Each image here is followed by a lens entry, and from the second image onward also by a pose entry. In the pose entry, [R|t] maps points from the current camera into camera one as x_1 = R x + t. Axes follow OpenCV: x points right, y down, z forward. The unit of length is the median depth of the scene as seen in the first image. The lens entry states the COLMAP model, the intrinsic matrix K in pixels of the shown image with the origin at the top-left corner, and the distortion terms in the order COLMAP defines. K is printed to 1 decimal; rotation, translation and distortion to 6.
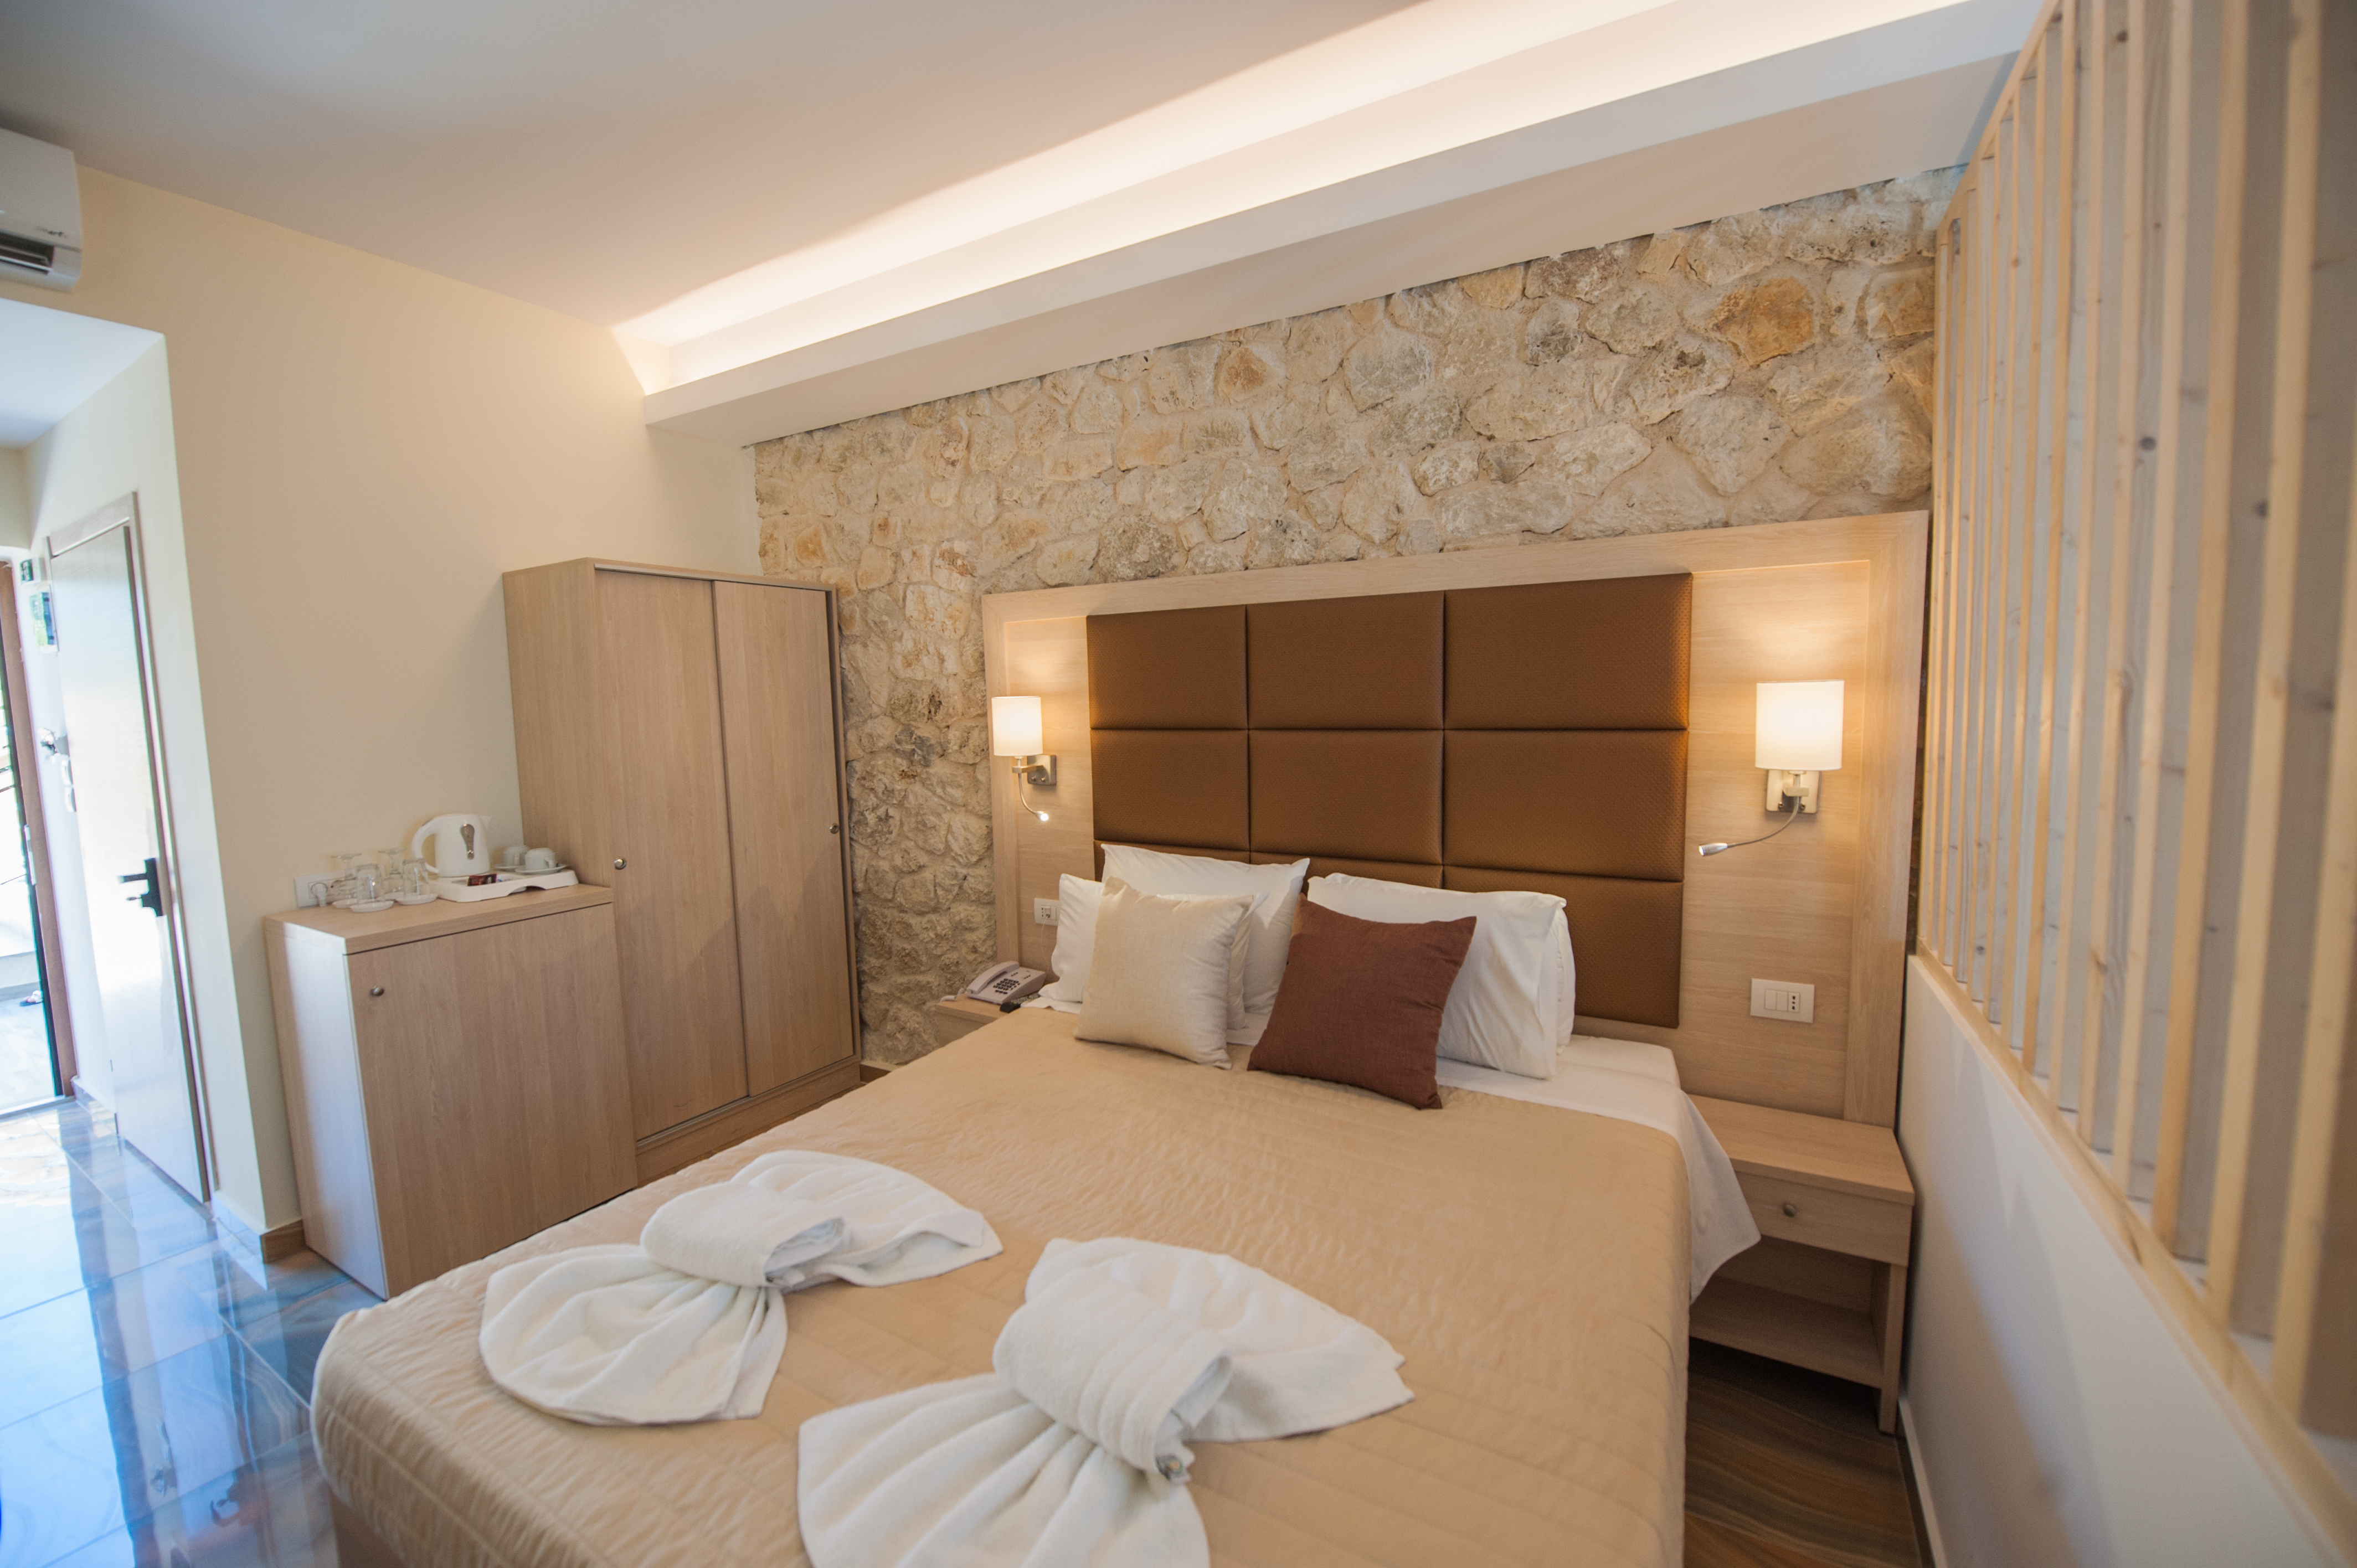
lens RADIAL K [[941.7, 0, 1178.5], [0, 941.7, 784.0], [0, 0, 1]] dist [-0.013748, -0.000371]
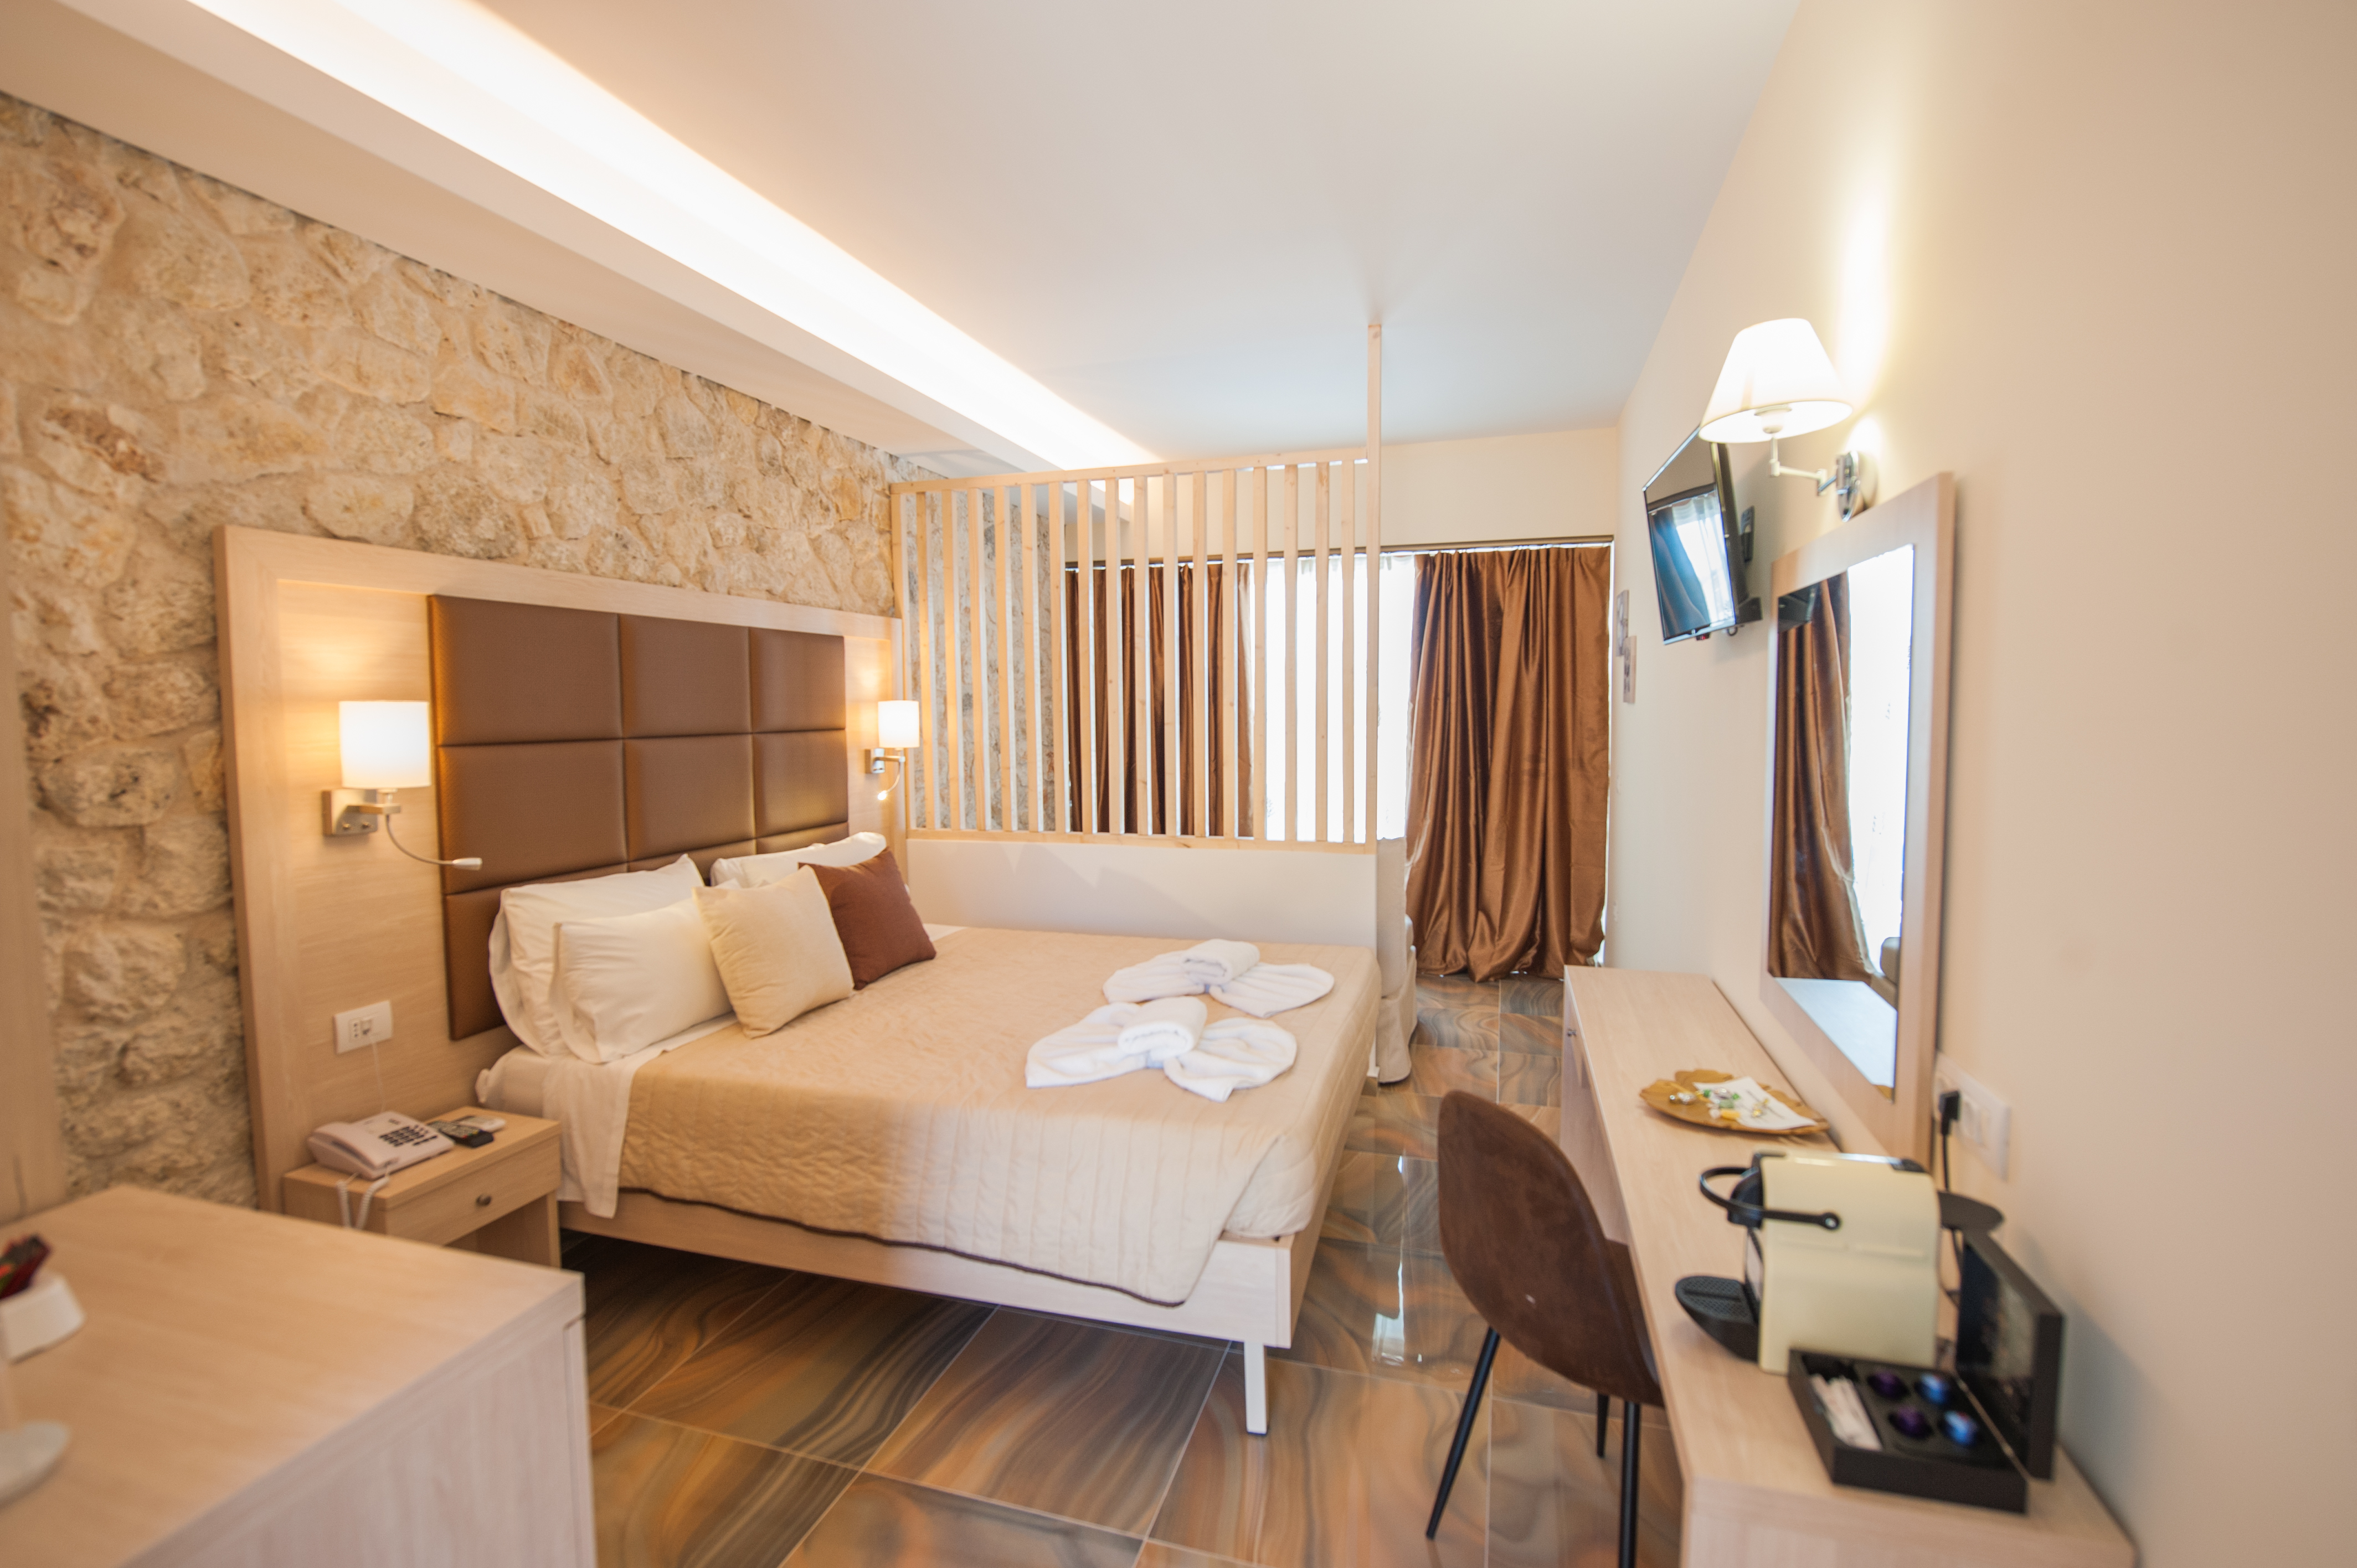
lens RADIAL K [[1101.3, 0, 1178.5], [0, 1101.3, 784.0], [0, 0, 1]] dist [-0.003660, -0.001129]
pose [[-0.241414, -0.049095, 0.969180, -1.187303], [0.101743, 0.991935, 0.075591, -0.038731], [-0.965074, 0.116856, -0.234472, 0.710783]]
